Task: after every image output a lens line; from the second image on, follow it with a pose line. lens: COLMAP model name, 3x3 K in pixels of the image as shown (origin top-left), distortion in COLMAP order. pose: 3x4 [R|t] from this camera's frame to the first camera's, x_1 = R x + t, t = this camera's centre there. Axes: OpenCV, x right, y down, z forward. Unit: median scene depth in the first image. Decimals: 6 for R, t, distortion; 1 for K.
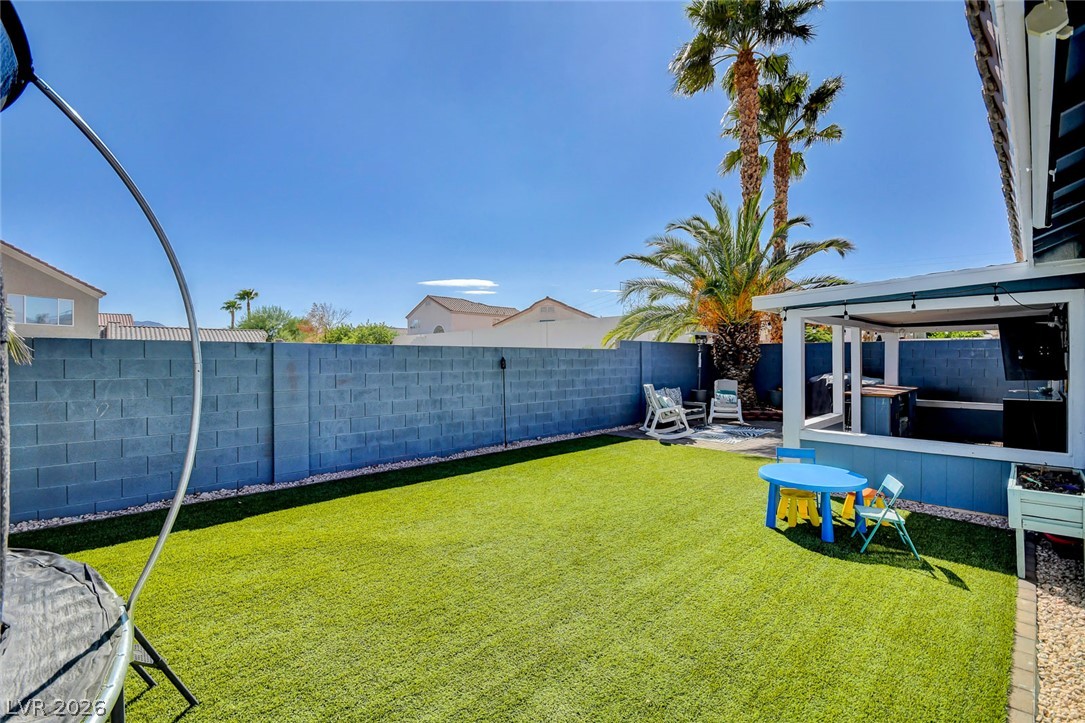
lens RADIAL K [[481.5, 0, 541.0], [0, 481.5, 358.1], [0, 0, 1]] dist [-0.000047, -0.000272]
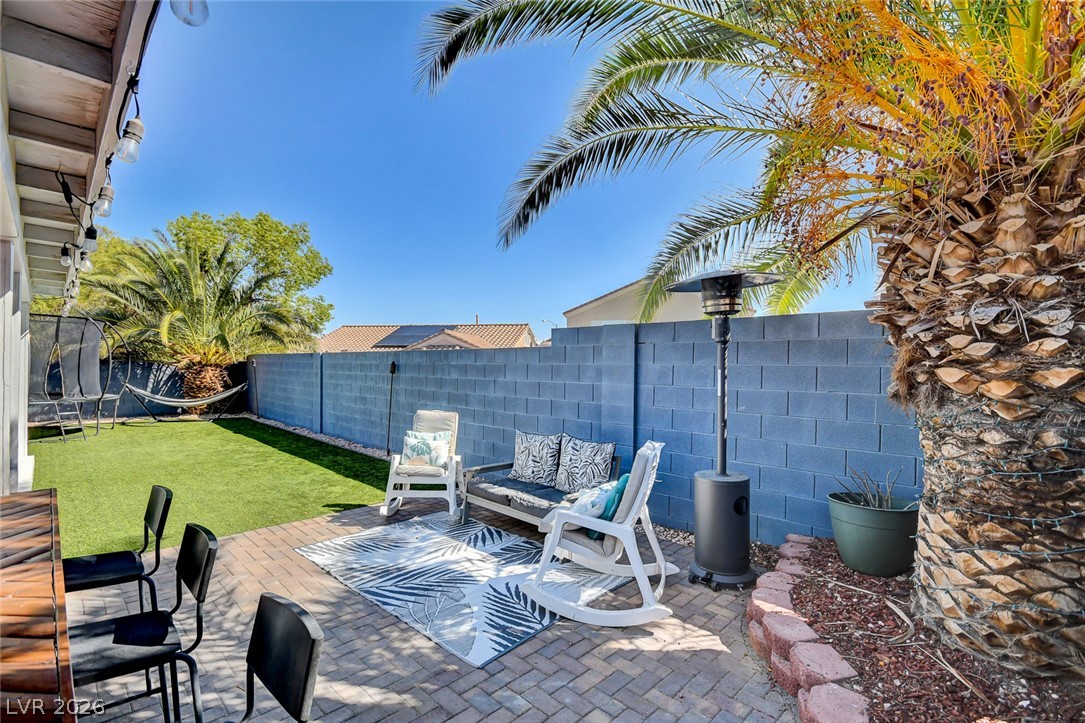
lens RADIAL K [[502.5, 0, 538.7], [0, 502.5, 368.4], [0, 0, 1]] dist [0.000708, 0.000028]
pose [[0.002120, 0.009576, -0.999952, 0.778426], [-0.009204, 0.999912, 0.009556, -0.000153], [0.999955, 0.009184, 0.002208, 1.090744]]
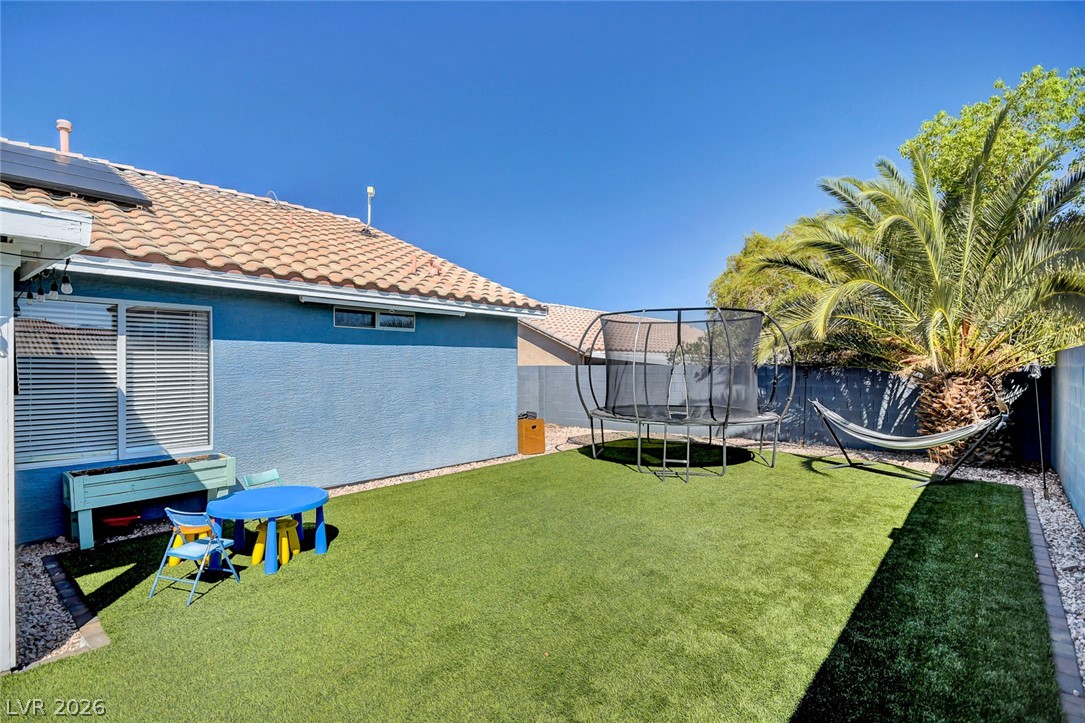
lens RADIAL K [[512.0, 0, 538.5], [0, 512.0, 364.3], [0, 0, 1]] dist [0.002358, 0.000499]
pose [[-0.997271, 0.001577, -0.073817, 0.062043], [0.002006, 0.999982, -0.005736, 0.000827], [0.073807, -0.005869, -0.997255, 0.894150]]
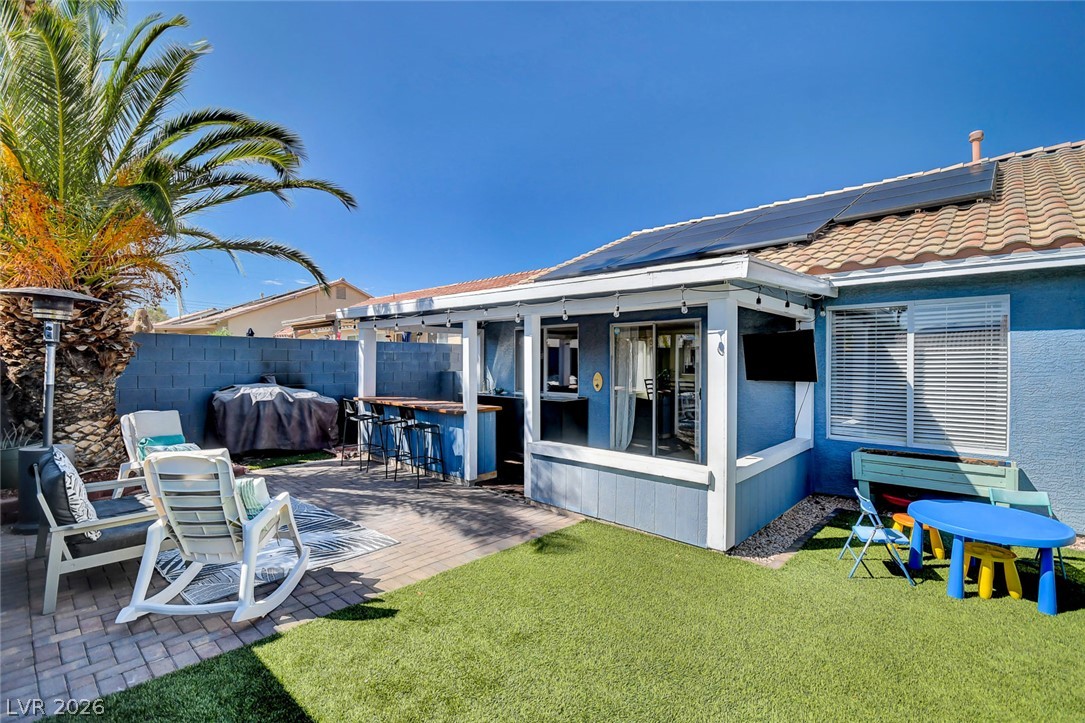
lens RADIAL K [[497.7, 0, 538.7], [0, 497.7, 360.0], [0, 0, 1]] dist [0.002963, -0.000122]
pose [[-0.036460, 0.004316, 0.999326, -0.085521], [-0.002635, 0.999987, -0.004415, 0.000563], [-0.999332, -0.002794, -0.036449, 0.781841]]
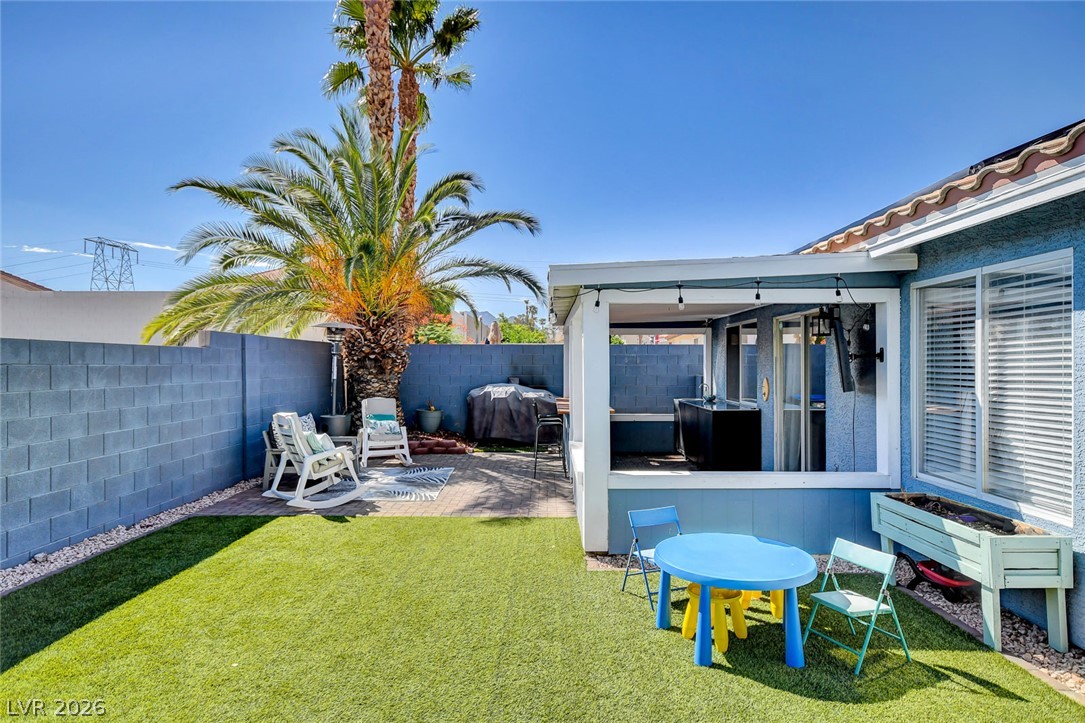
lens RADIAL K [[637.7, 0, 541.3], [0, 637.7, 366.8], [0, 0, 1]] dist [0.017453, 0.001804]
pose [[0.706016, -0.001754, 0.708194, -0.085786], [-0.001080, 0.999993, 0.003554, -0.000530], [-0.708195, -0.003274, 0.706009, 0.271448]]
